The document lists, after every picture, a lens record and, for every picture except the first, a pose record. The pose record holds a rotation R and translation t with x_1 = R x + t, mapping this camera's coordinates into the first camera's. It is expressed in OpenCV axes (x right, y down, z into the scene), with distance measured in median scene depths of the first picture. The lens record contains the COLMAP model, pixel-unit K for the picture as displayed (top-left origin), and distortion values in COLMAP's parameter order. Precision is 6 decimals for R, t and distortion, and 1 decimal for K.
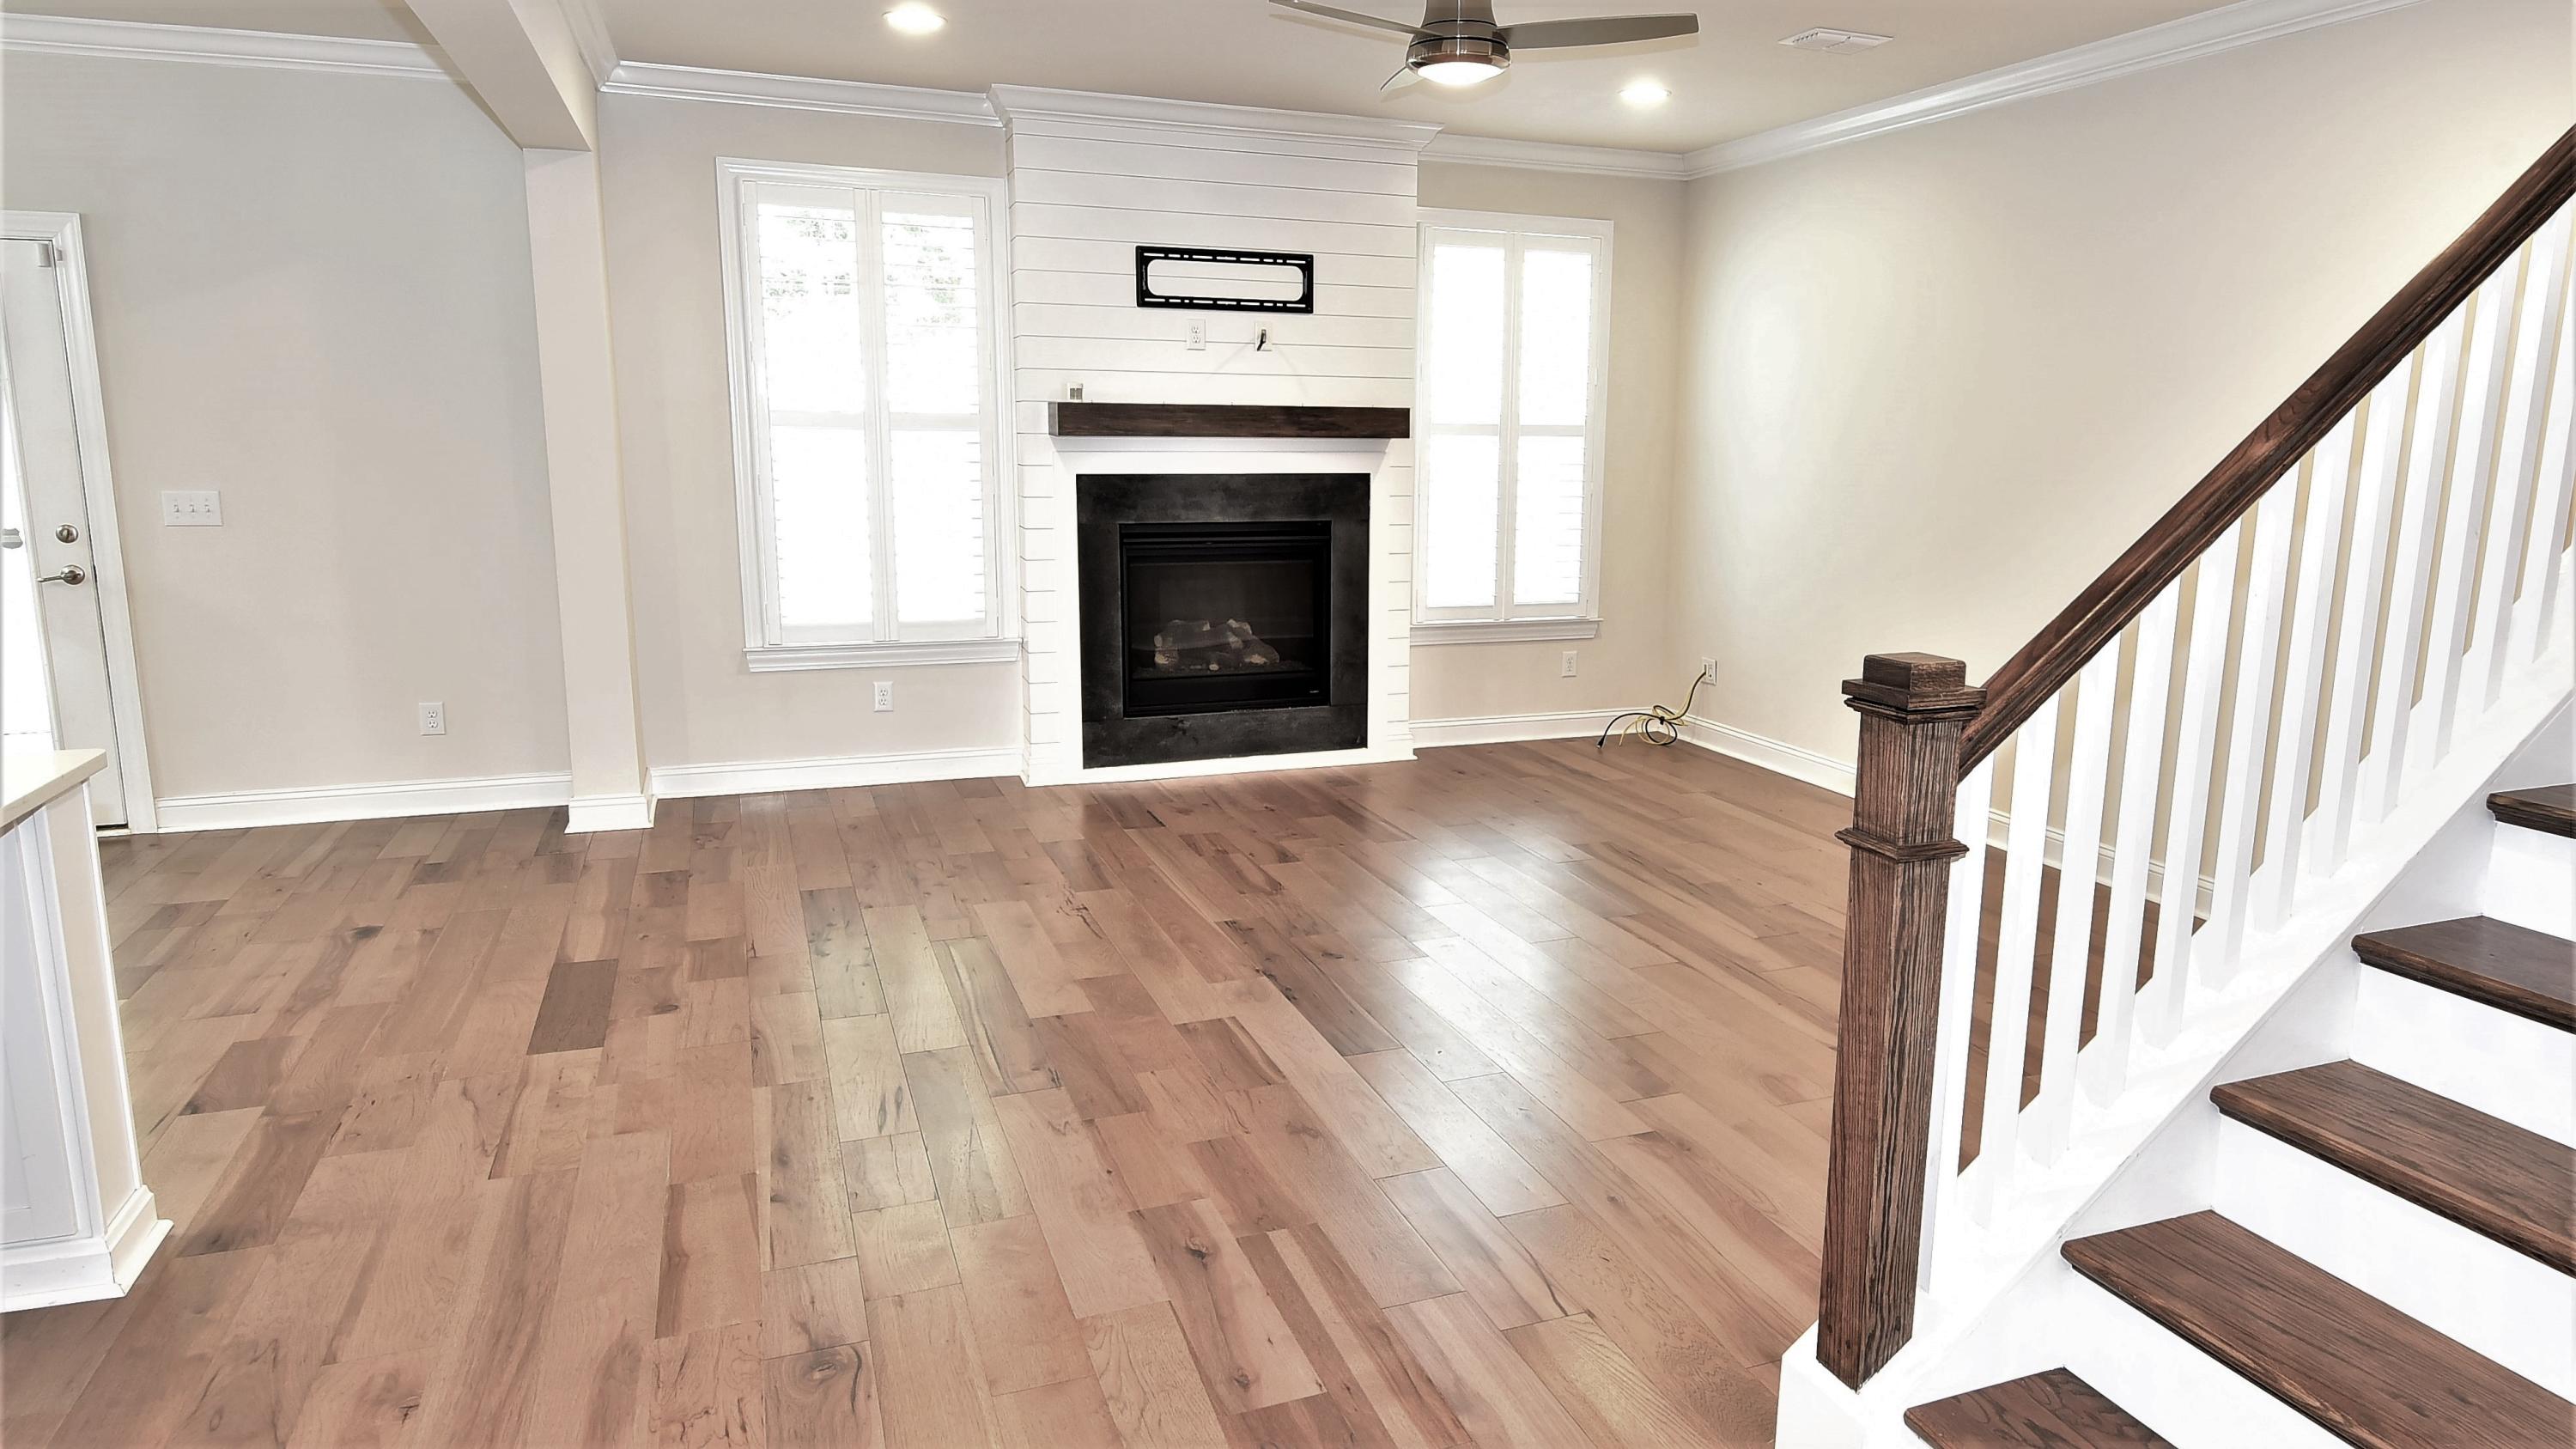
lens RADIAL K [[1550.5, 0, 1358.5], [0, 1550.5, 711.0], [0, 0, 1]] dist [0.004390, -0.000799]
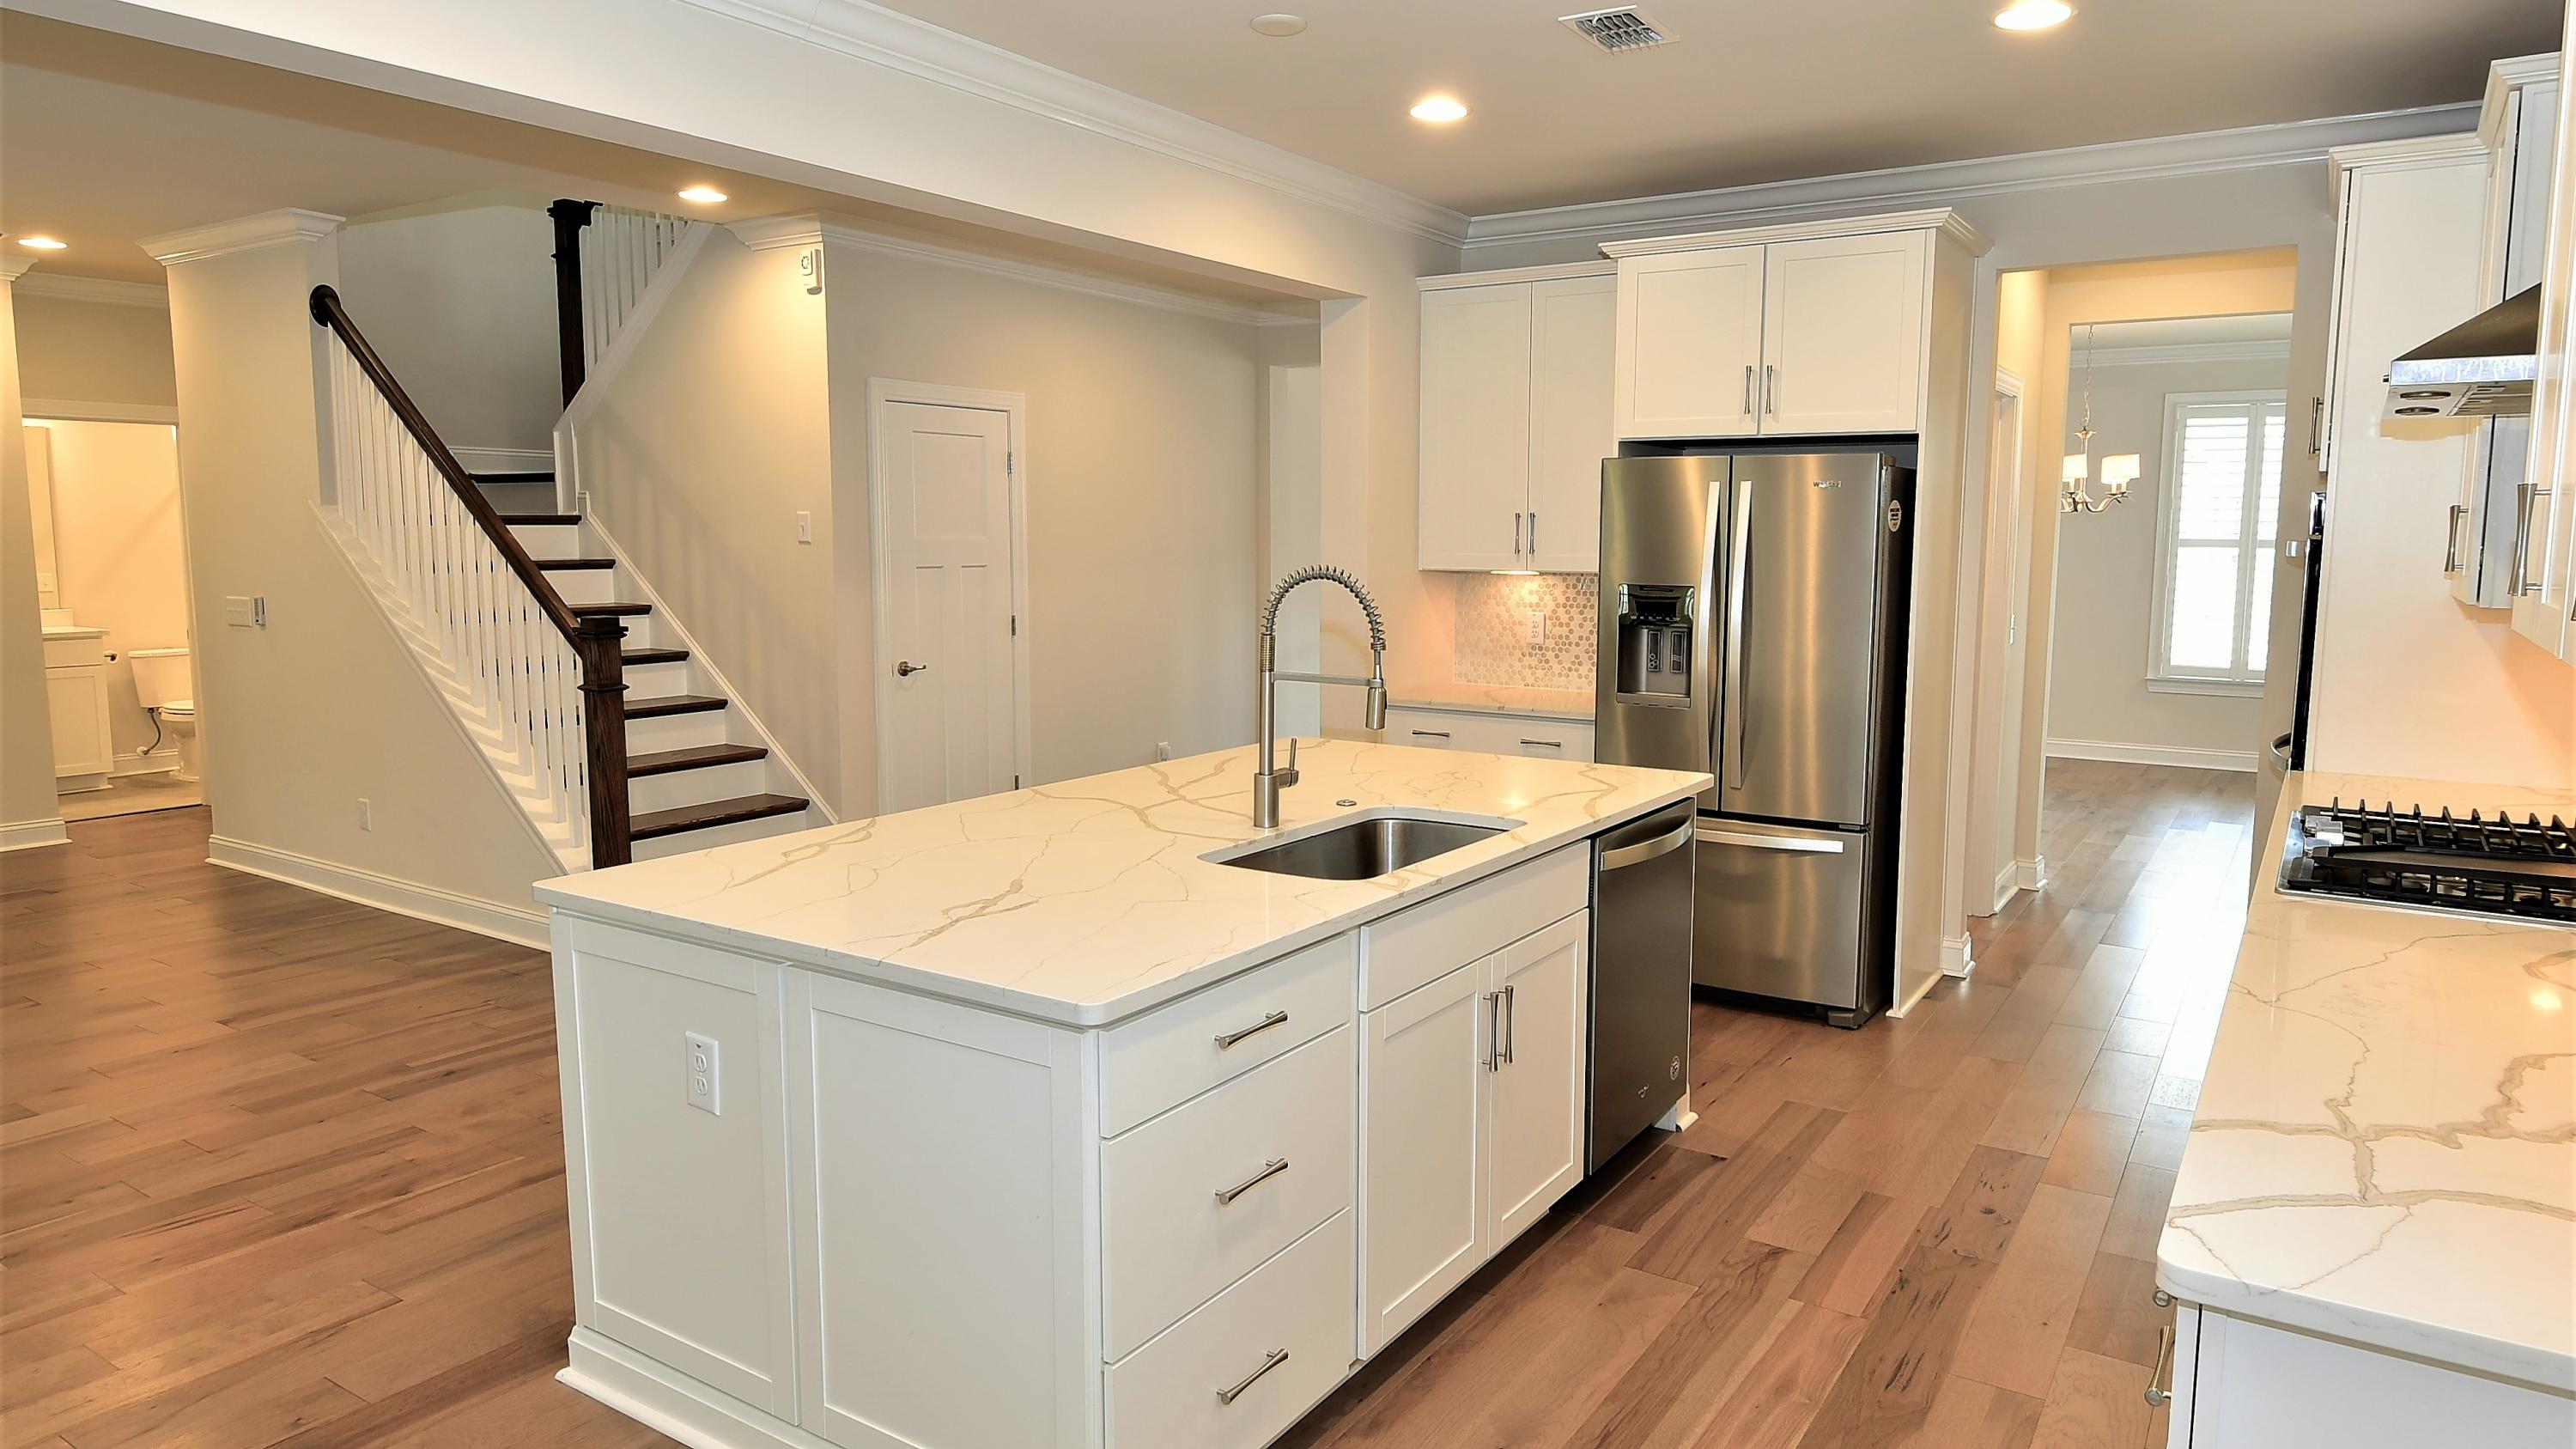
lens RADIAL K [[1550.5, 0, 1358.5], [0, 1550.5, 711.0], [0, 0, 1]] dist [0.004390, -0.000799]
pose [[-0.591728, -0.112868, 0.798197, -1.582718], [0.130078, 0.963806, 0.232716, -0.204010], [-0.795574, 0.241533, -0.555630, 0.918108]]
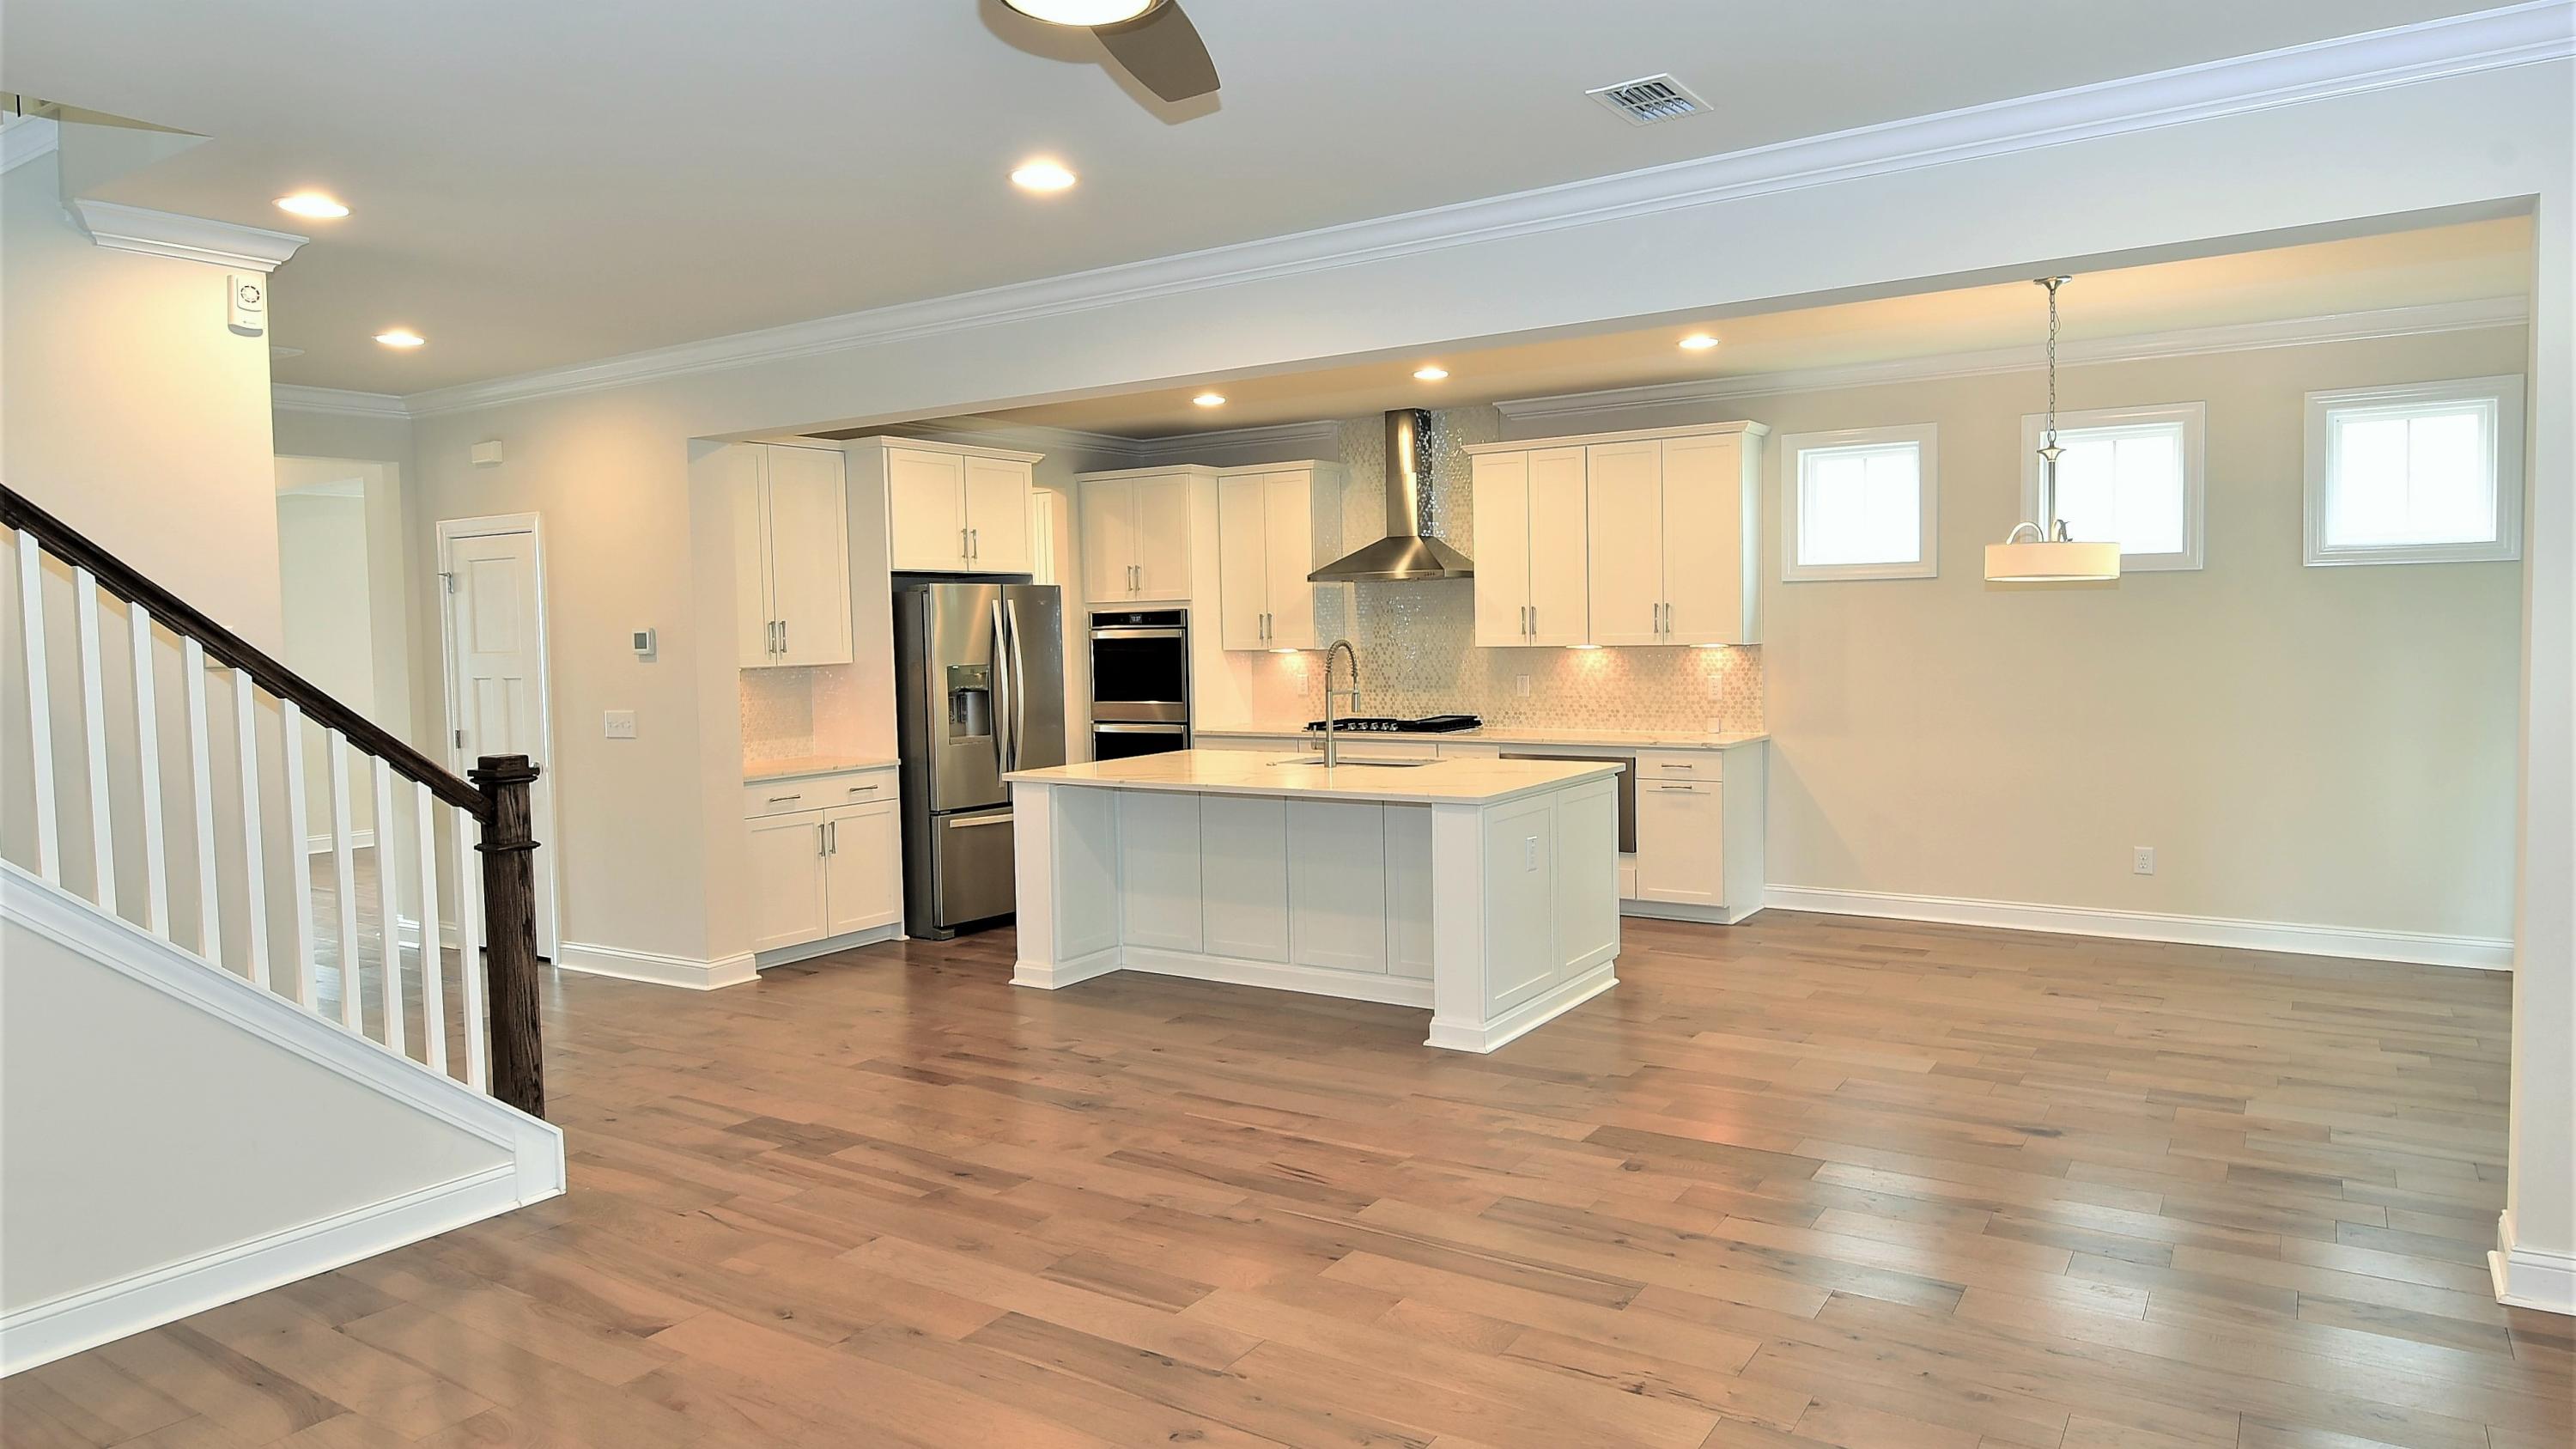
lens RADIAL K [[1550.5, 0, 1358.5], [0, 1550.5, 711.0], [0, 0, 1]] dist [0.004390, -0.000799]
pose [[-0.804822, 0.033337, -0.592580, 0.413463], [-0.099075, 0.976866, 0.189517, -0.372264], [0.585189, 0.211237, -0.782900, 2.034715]]
